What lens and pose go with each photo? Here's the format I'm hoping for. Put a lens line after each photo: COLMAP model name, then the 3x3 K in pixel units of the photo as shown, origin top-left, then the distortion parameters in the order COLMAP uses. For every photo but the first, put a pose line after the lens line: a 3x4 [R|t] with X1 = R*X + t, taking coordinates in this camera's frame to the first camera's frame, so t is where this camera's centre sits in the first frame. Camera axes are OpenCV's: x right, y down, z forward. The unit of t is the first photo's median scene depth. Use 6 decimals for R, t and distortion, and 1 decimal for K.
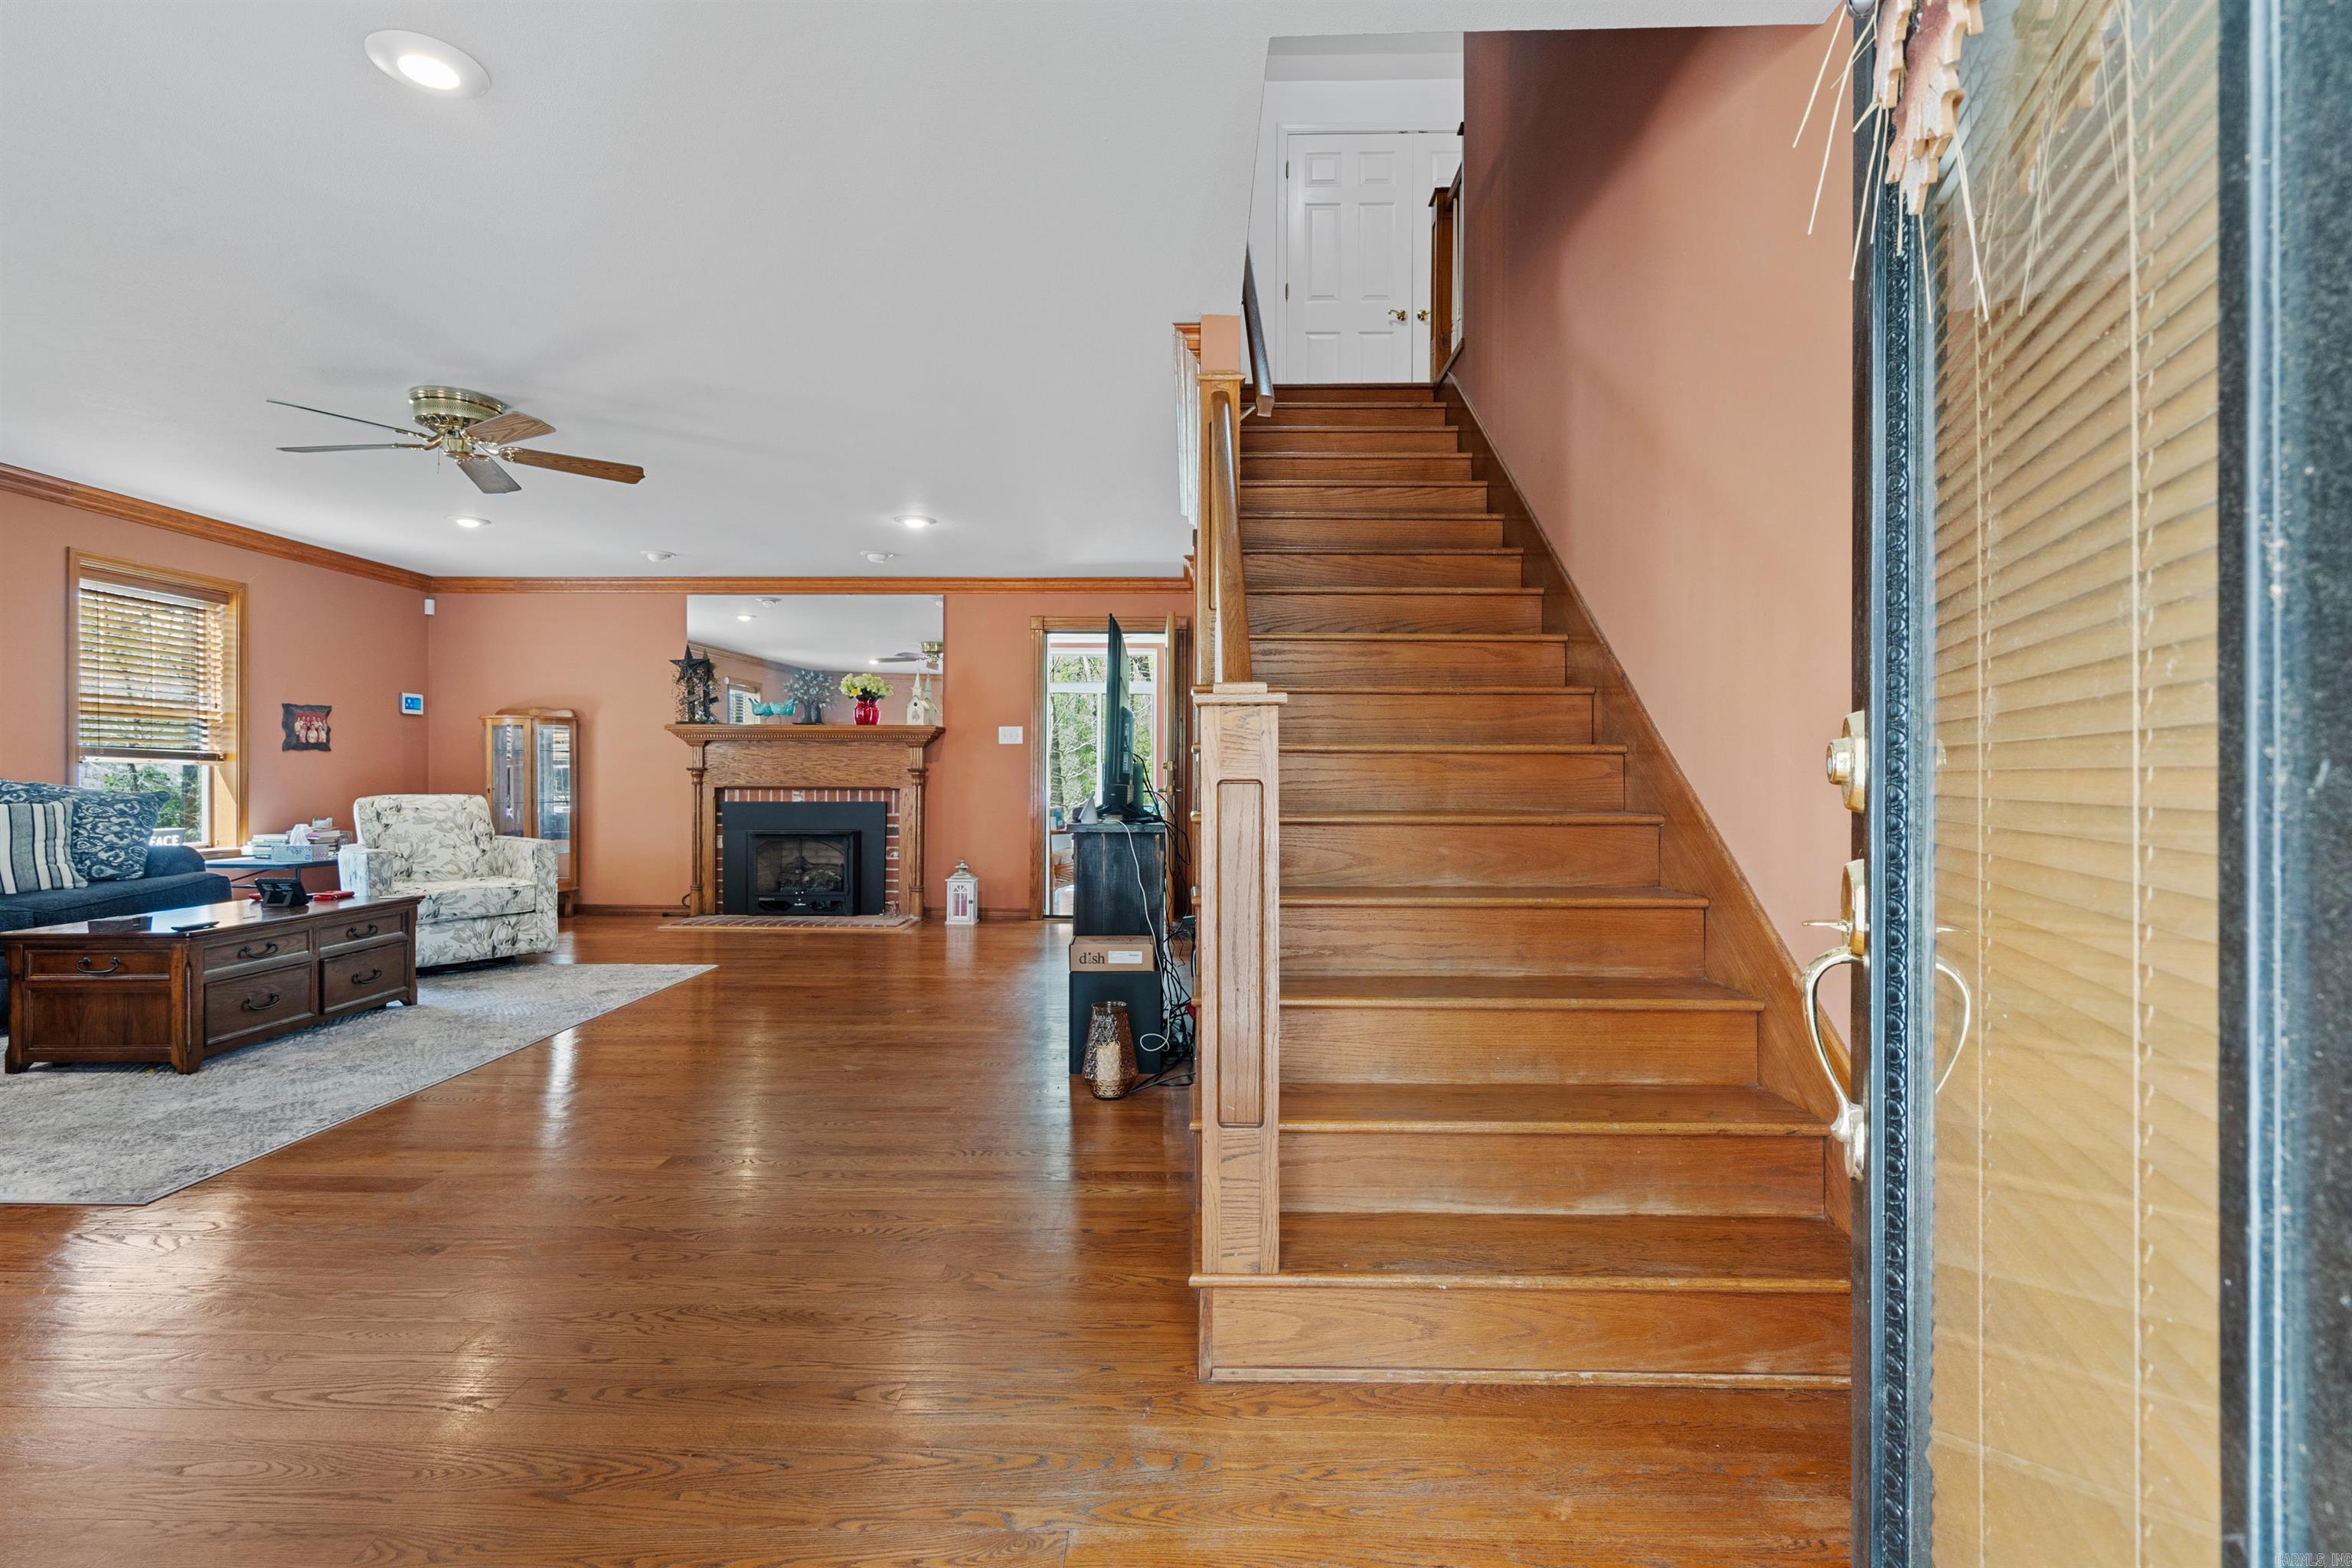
lens RADIAL K [[1074.8, 0, 1173.0], [0, 1074.8, 778.0], [0, 0, 1]] dist [0.000326, 0.000595]
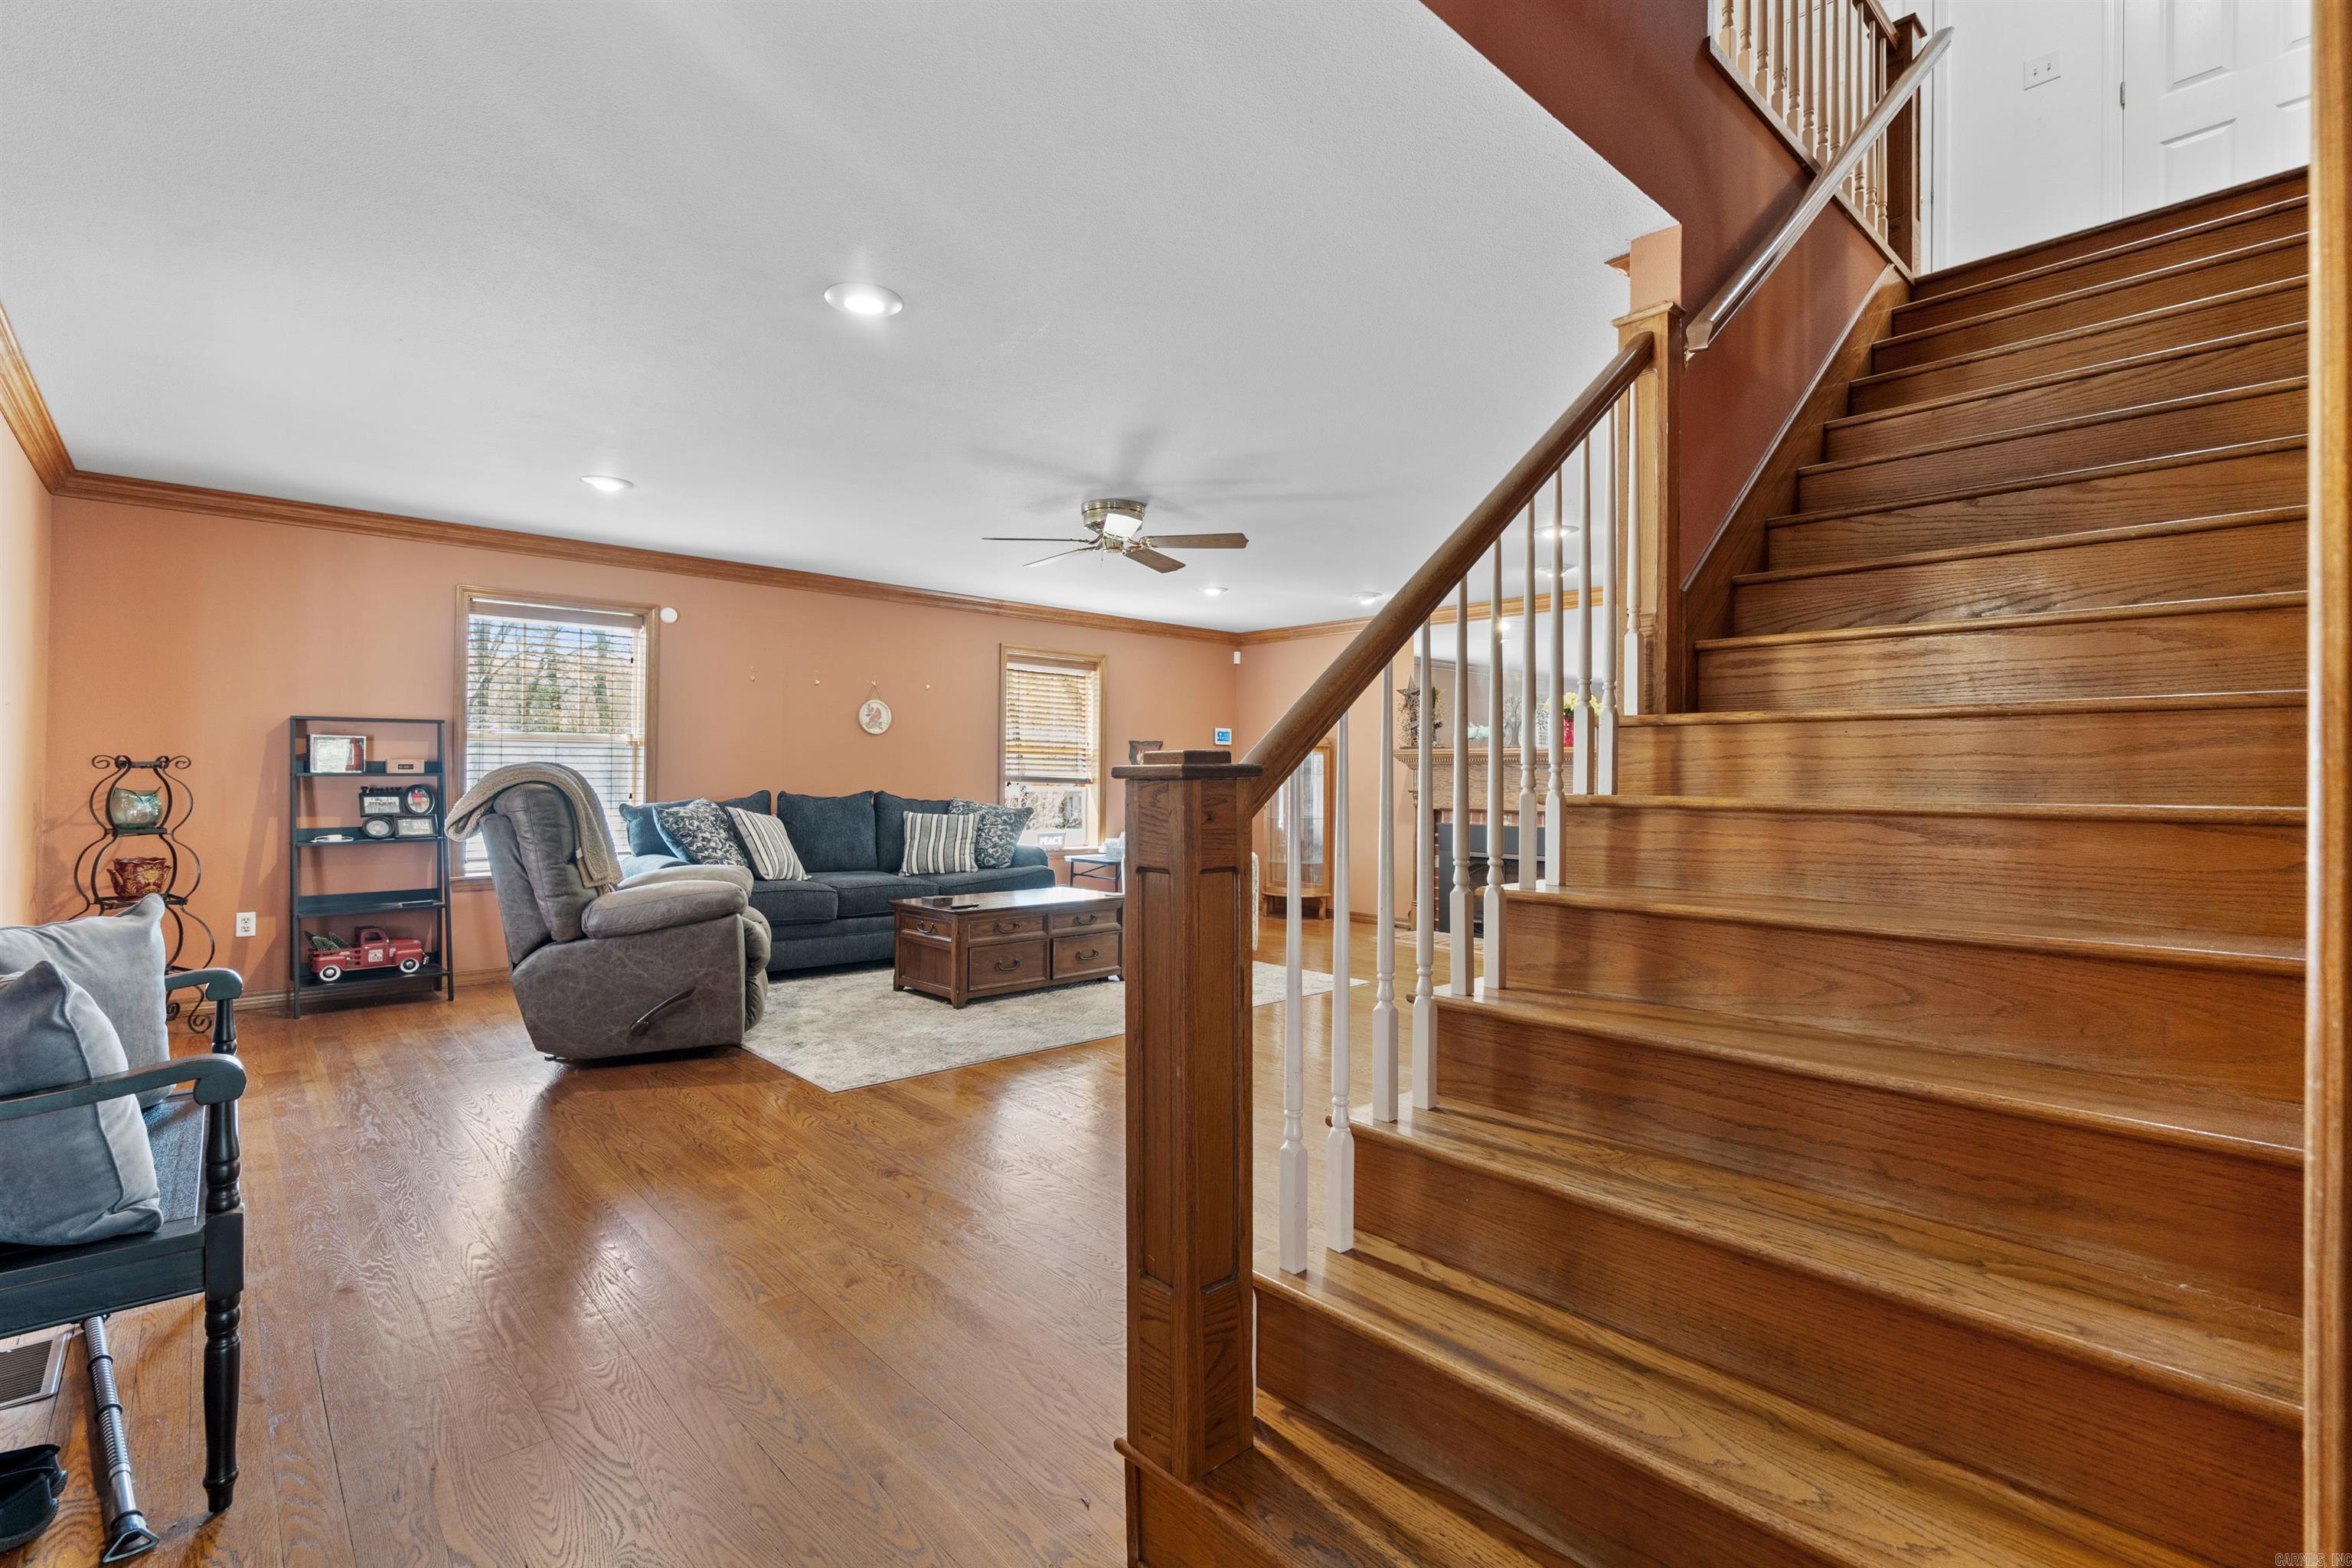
lens RADIAL K [[1074.8, 0, 1174.2], [0, 1074.8, 769.7], [0, 0, 1]] dist [0.000326, 0.000595]
pose [[0.688686, -0.002624, -0.725055, 0.194737], [-0.008710, 0.999891, -0.011891, -0.018659], [0.725007, 0.014504, 0.688588, 0.122532]]
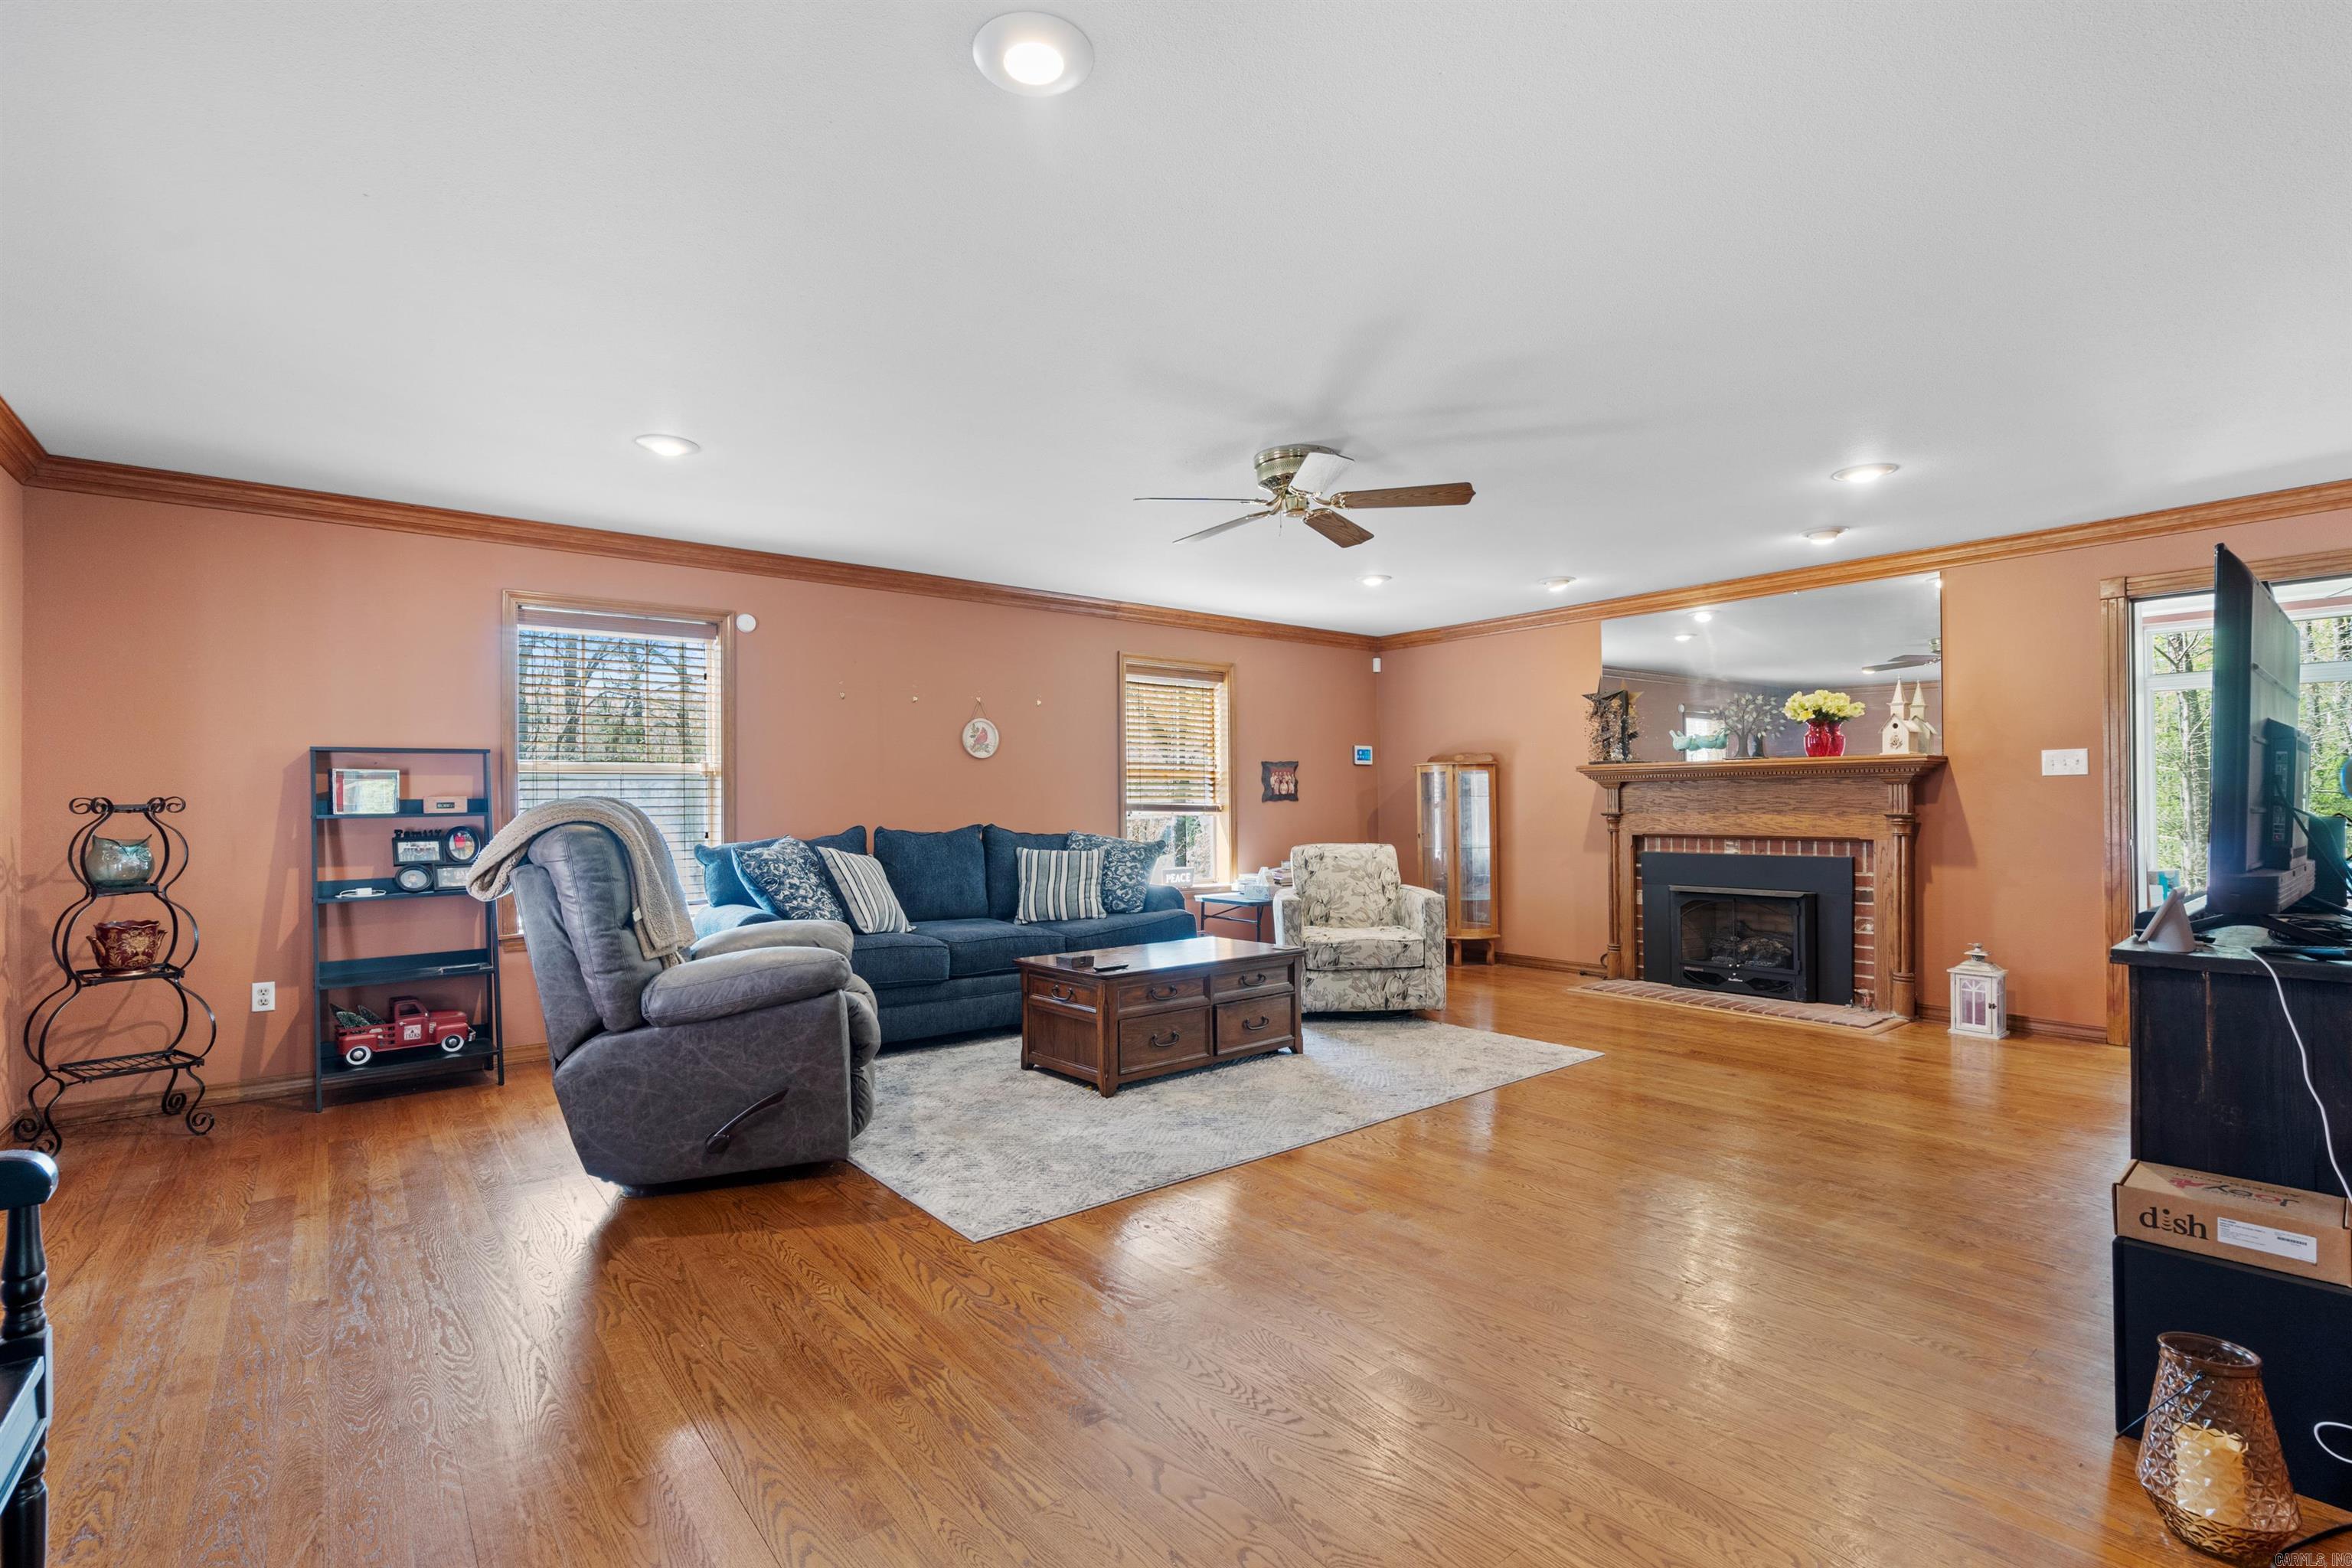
lens RADIAL K [[1074.8, 0, 1168.9], [0, 1074.8, 799.1], [0, 0, 1]] dist [0.000326, 0.000595]
pose [[0.637434, -0.012314, -0.770406, 0.011207], [0.008278, 0.999924, -0.009134, -0.019585], [0.770460, -0.000555, 0.637488, 0.184161]]
